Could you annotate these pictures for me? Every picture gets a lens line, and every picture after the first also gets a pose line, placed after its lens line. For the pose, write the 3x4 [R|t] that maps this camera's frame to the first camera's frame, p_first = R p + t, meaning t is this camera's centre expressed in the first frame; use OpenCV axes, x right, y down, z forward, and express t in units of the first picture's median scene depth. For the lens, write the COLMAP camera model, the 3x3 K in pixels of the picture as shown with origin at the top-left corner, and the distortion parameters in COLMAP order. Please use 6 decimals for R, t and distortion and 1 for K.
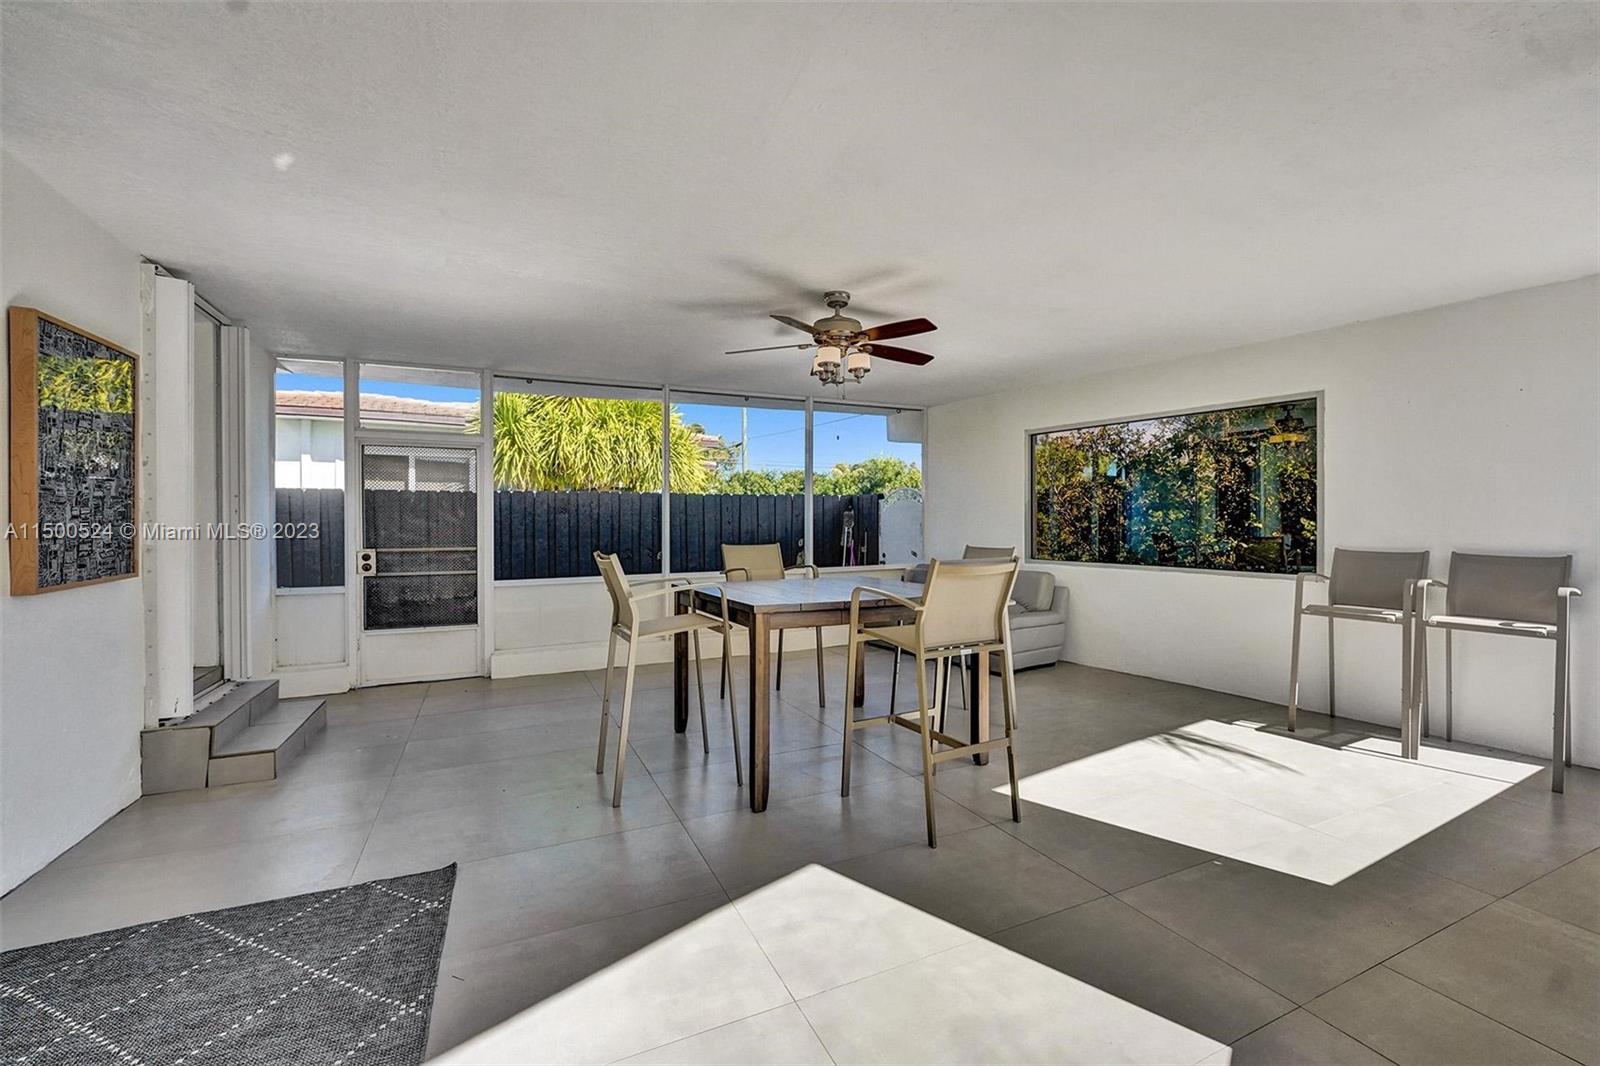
lens RADIAL K [[662.9, 0, 805.8], [0, 662.9, 527.7], [0, 0, 1]] dist [0.000072, -0.000107]
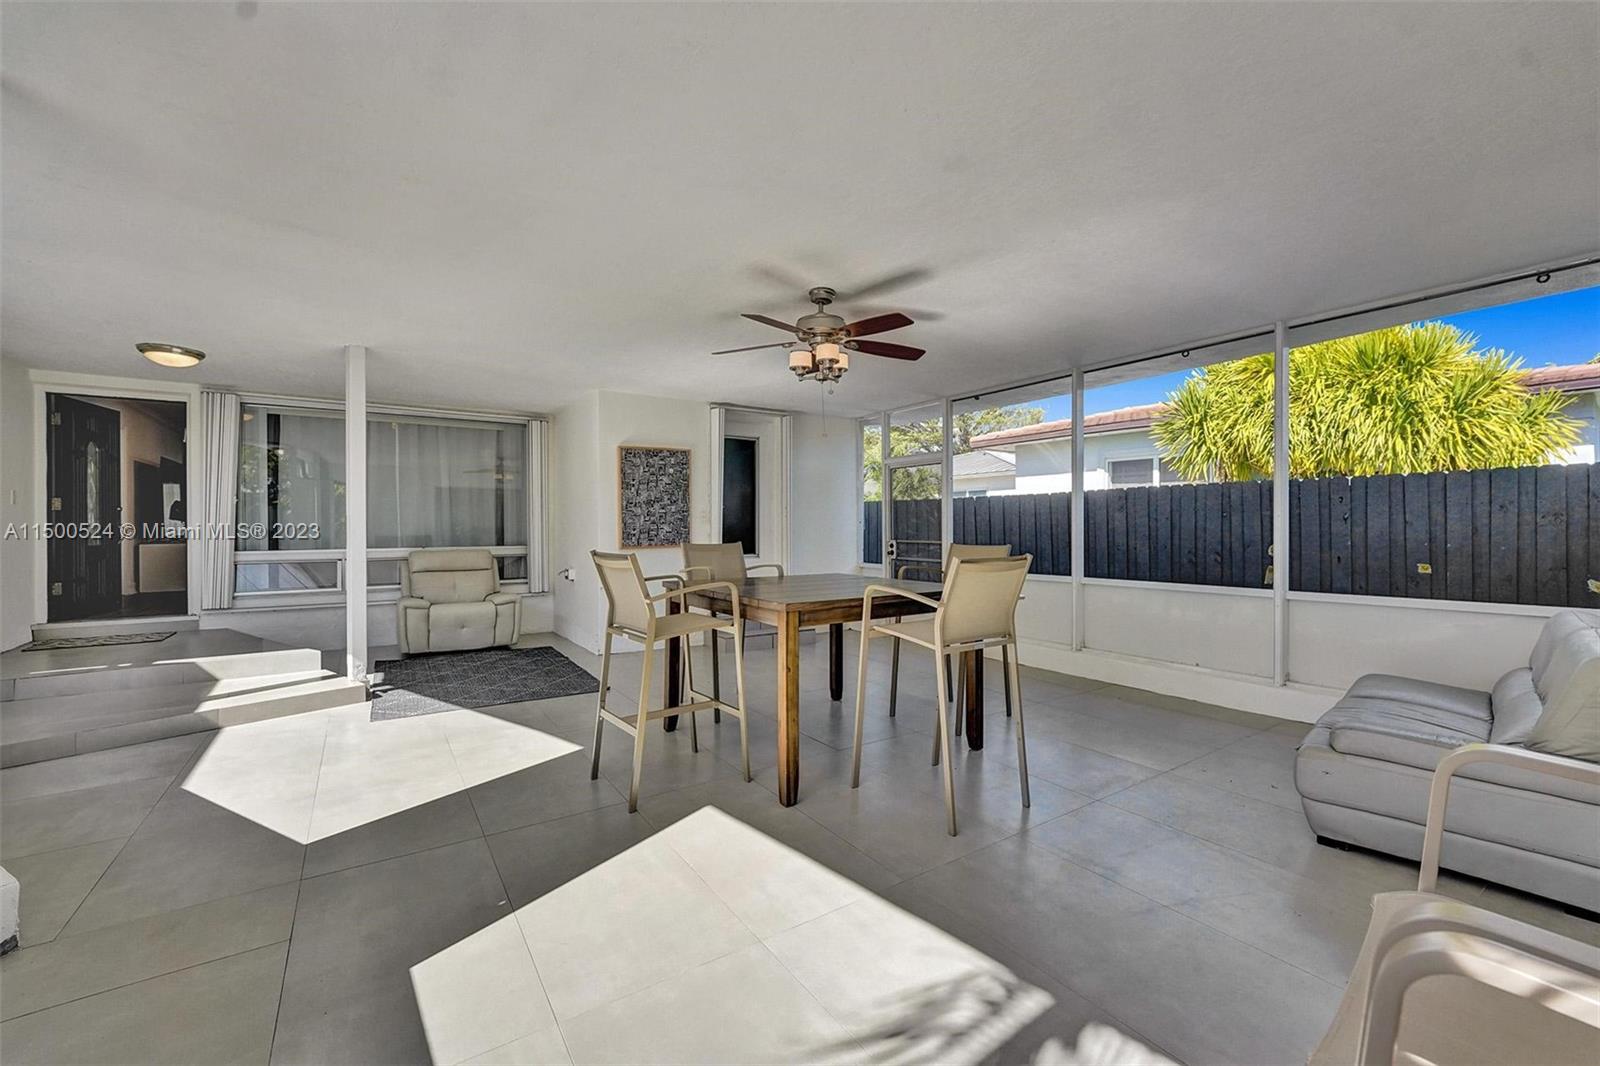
lens RADIAL K [[662.9, 0, 805.8], [0, 662.9, 527.7], [0, 0, 1]] dist [0.000072, -0.000107]
pose [[0.132298, 0.010441, -0.991155, 0.751137], [-0.006511, 0.999932, 0.009664, -0.007863], [0.991189, 0.005175, 0.132357, 0.621078]]
